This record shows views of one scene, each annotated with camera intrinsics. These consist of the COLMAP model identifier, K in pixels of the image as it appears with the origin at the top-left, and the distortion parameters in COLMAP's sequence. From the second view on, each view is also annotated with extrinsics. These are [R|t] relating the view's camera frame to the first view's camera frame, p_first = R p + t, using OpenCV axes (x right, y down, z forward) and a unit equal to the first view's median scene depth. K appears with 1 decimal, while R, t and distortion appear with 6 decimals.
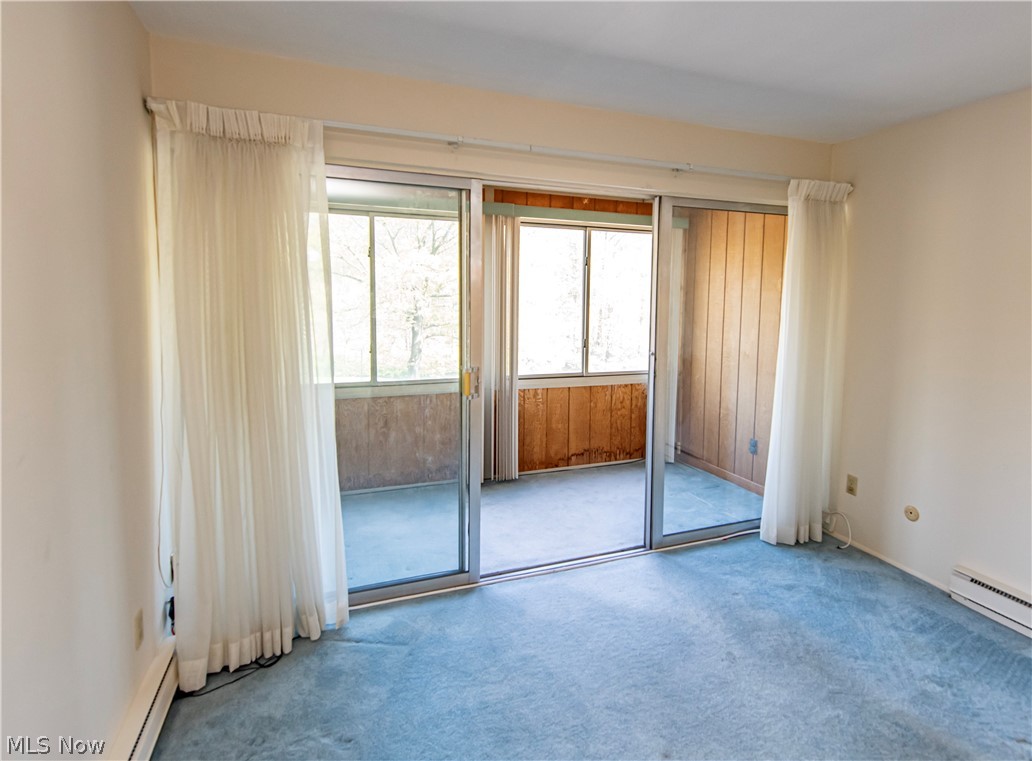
lens RADIAL K [[545.5, 0, 518.7], [0, 545.5, 339.4], [0, 0, 1]] dist [-0.000960, -0.000450]
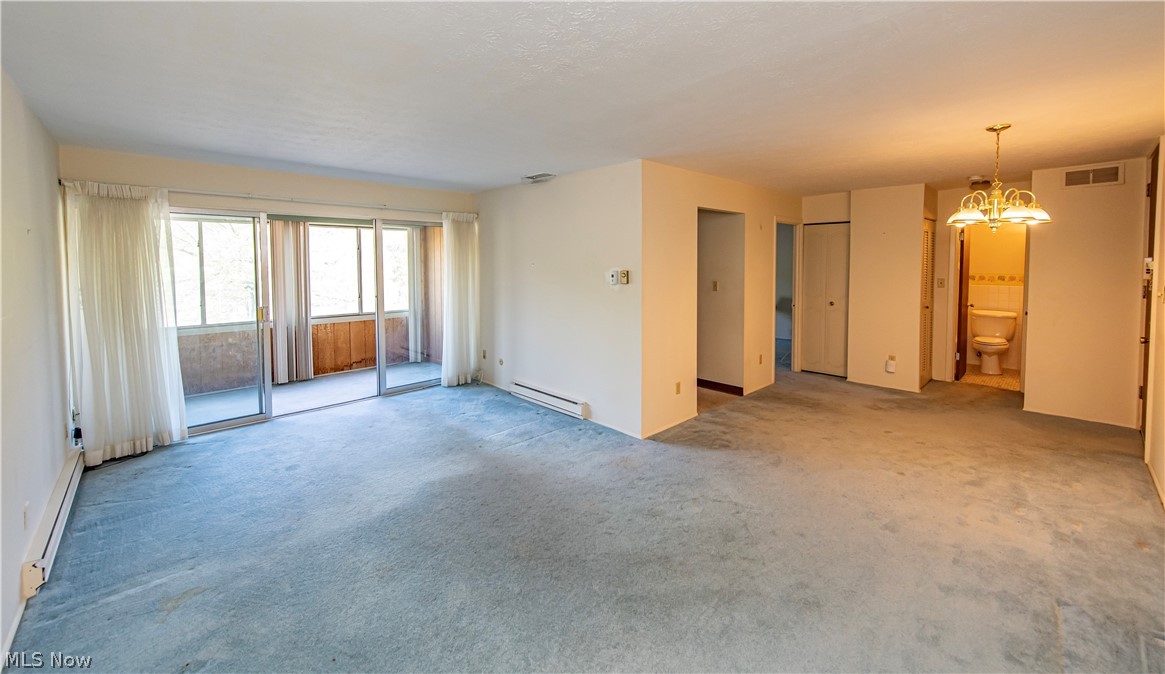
lens RADIAL K [[458.3, 0, 582.7], [0, 458.3, 277.3], [0, 0, 1]] dist [-0.009542, -0.000175]
pose [[0.910138, -0.030390, 0.413190, 0.241895], [0.049178, 0.998180, -0.034910, 0.050501], [-0.411377, 0.052093, 0.909976, -0.826824]]
